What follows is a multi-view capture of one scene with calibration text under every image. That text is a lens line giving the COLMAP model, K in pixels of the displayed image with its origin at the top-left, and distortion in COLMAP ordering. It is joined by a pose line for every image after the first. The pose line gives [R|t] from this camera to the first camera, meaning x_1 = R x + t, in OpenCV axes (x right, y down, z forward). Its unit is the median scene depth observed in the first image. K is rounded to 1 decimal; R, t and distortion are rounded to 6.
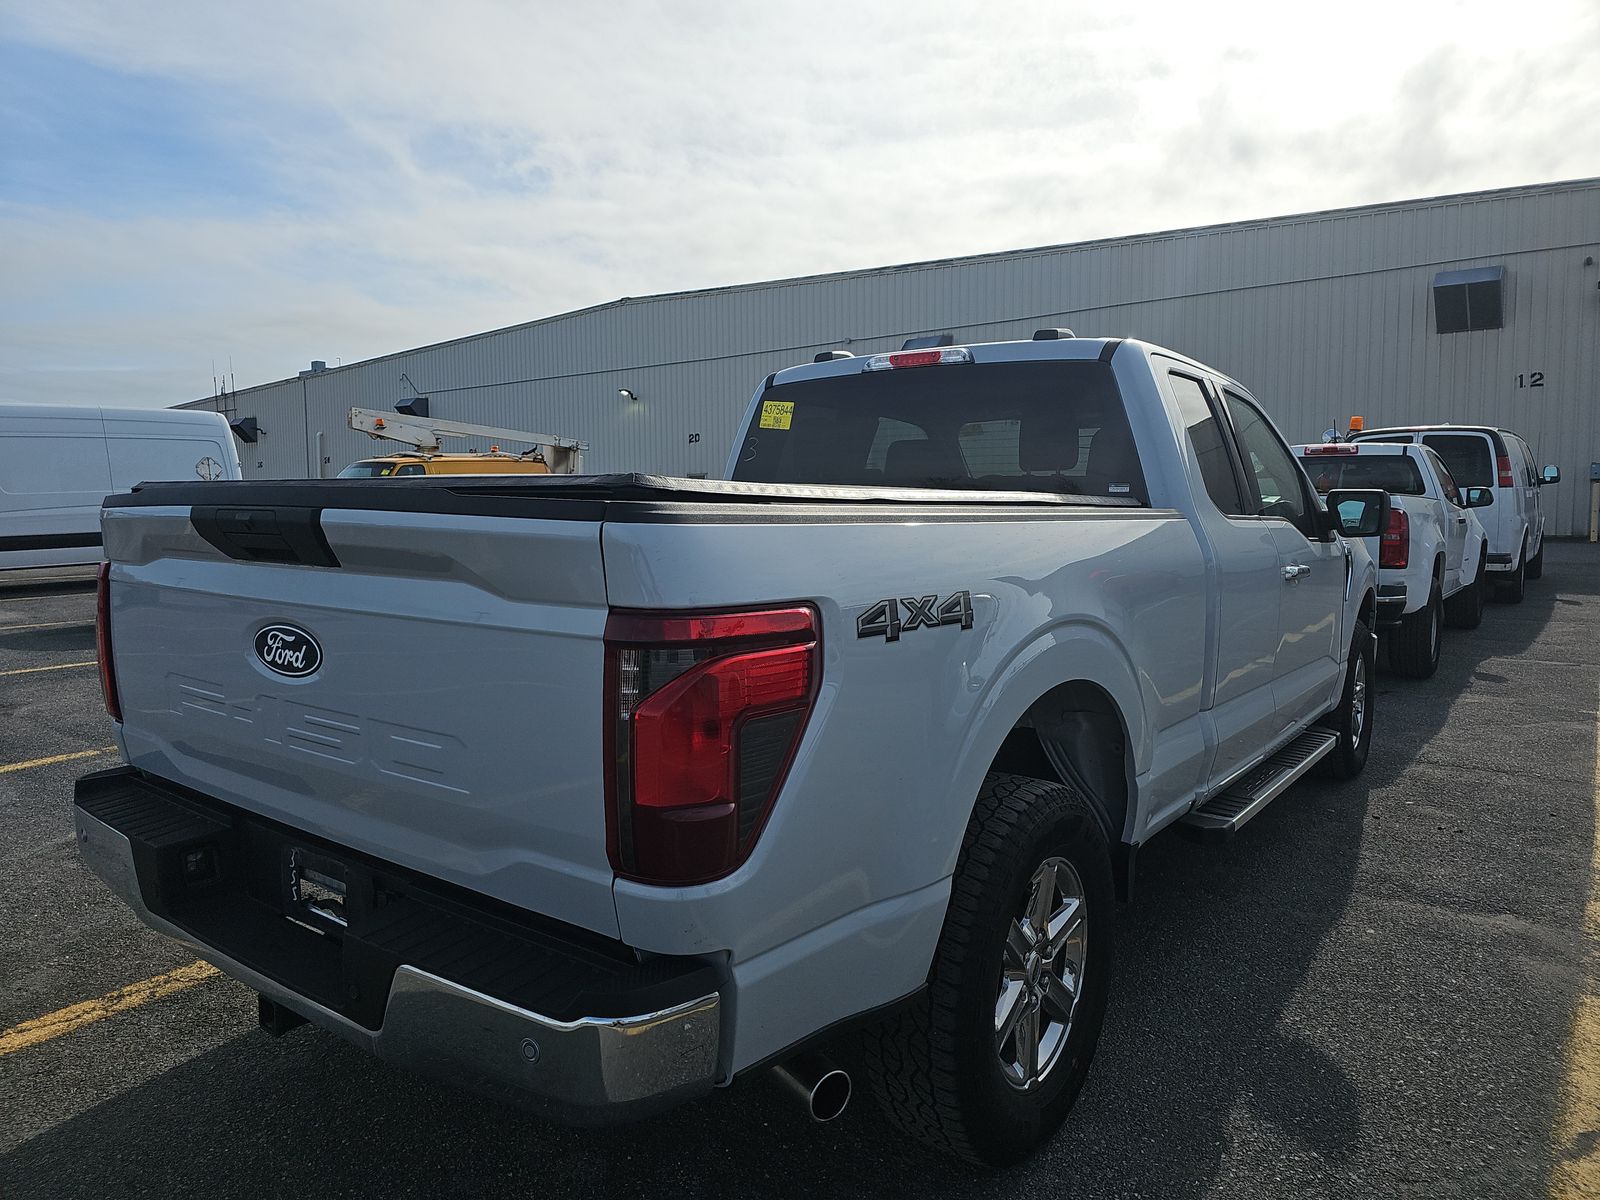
lens RADIAL K [[1035.1, 0, 809.8], [0, 1035.1, 625.2], [0, 0, 1]] dist [0.058123, -0.054212]
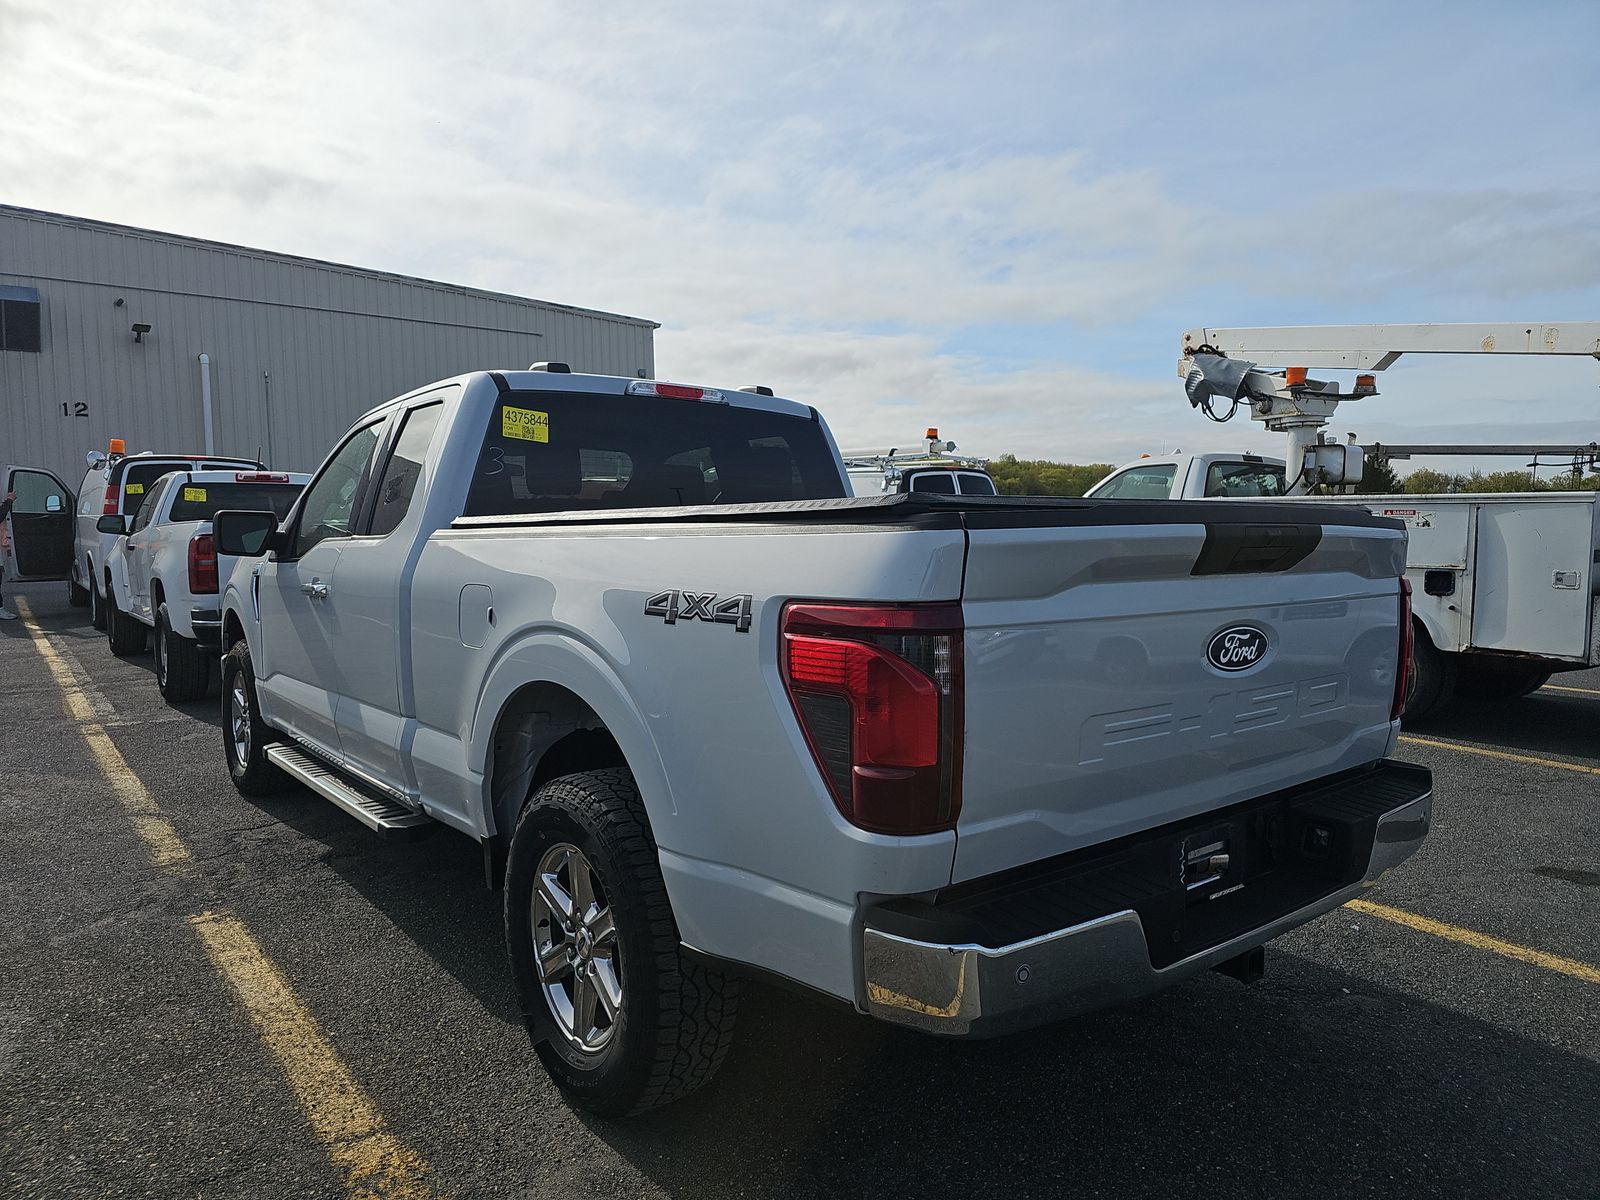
lens RADIAL K [[1035.1, 0, 809.8], [0, 1035.1, 625.2], [0, 0, 1]] dist [0.058123, -0.054212]
pose [[0.258958, -0.087354, 0.961930, -0.902704], [0.113414, 0.991763, 0.059532, -0.064519], [-0.959207, 0.093680, 0.266732, 0.598071]]
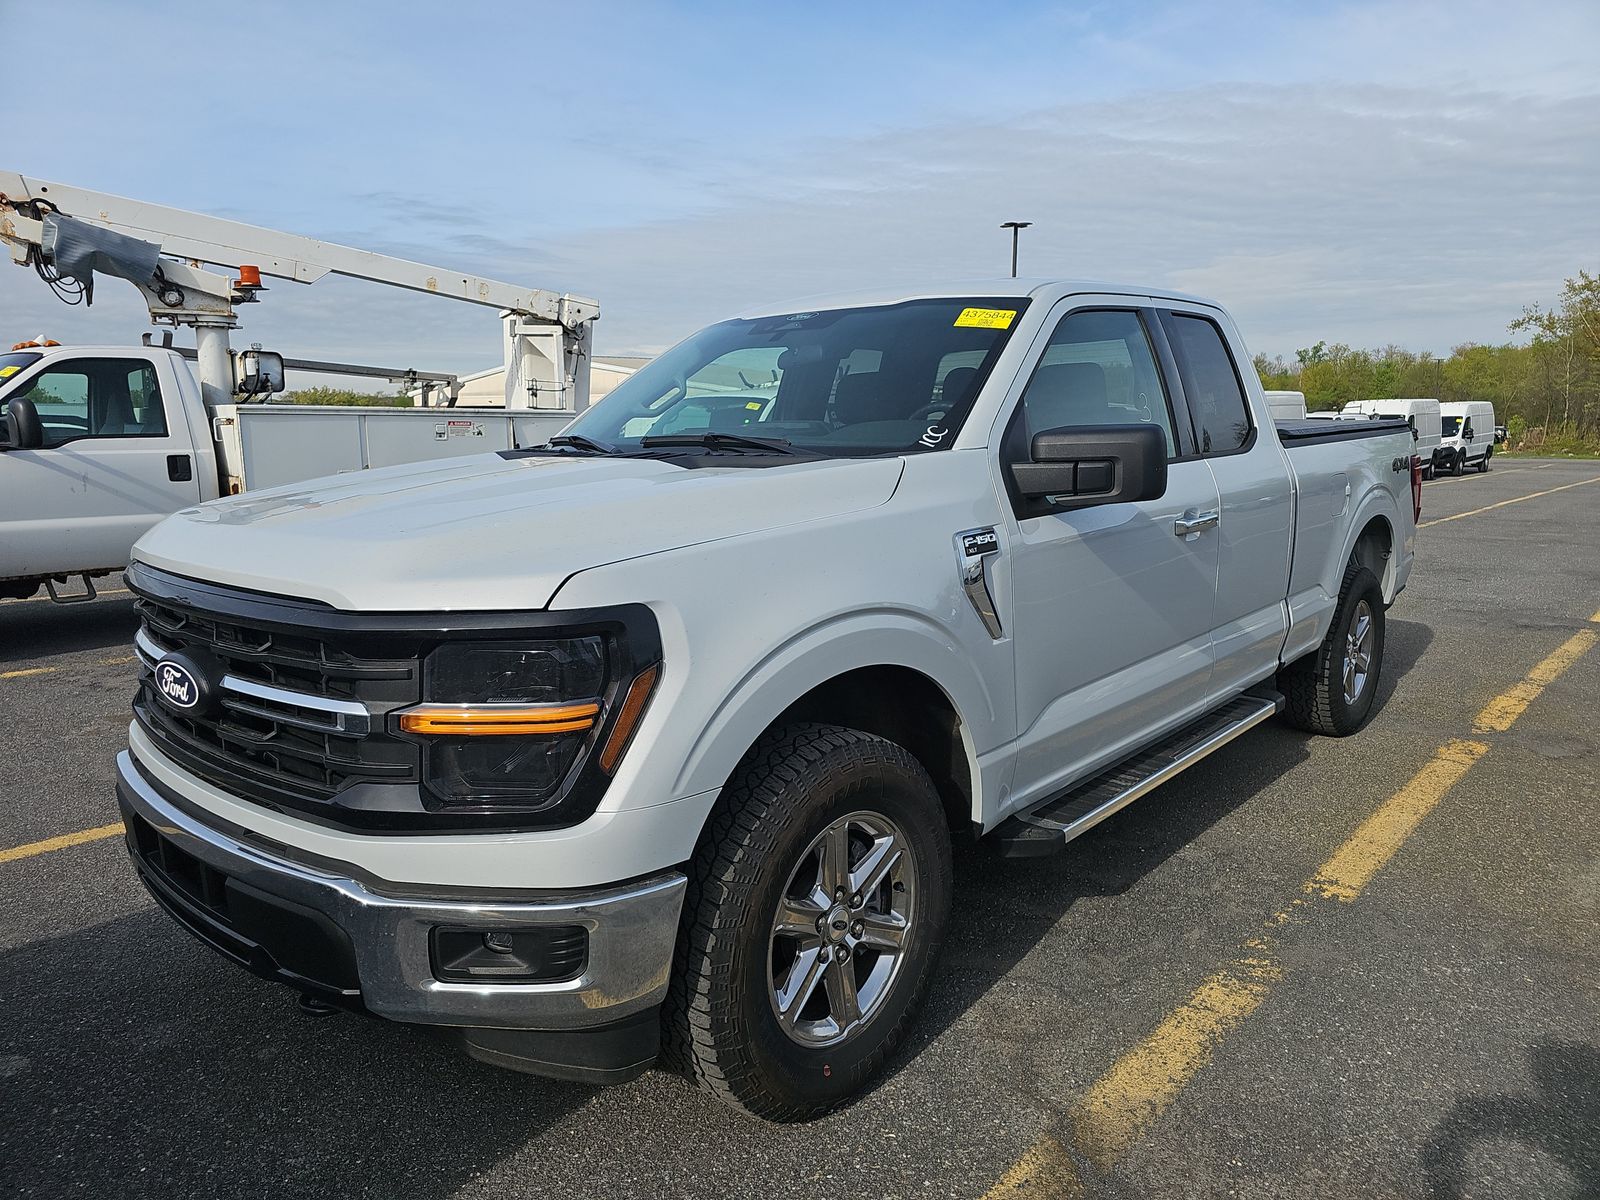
lens RADIAL K [[1035.1, 0, 809.8], [0, 1035.1, 625.2], [0, 0, 1]] dist [0.058123, -0.054212]
pose [[-0.994158, -0.011134, 0.107362, 0.271143], [0.021526, 0.954233, 0.298288, -0.284545], [-0.105770, 0.298856, -0.948419, 2.312084]]
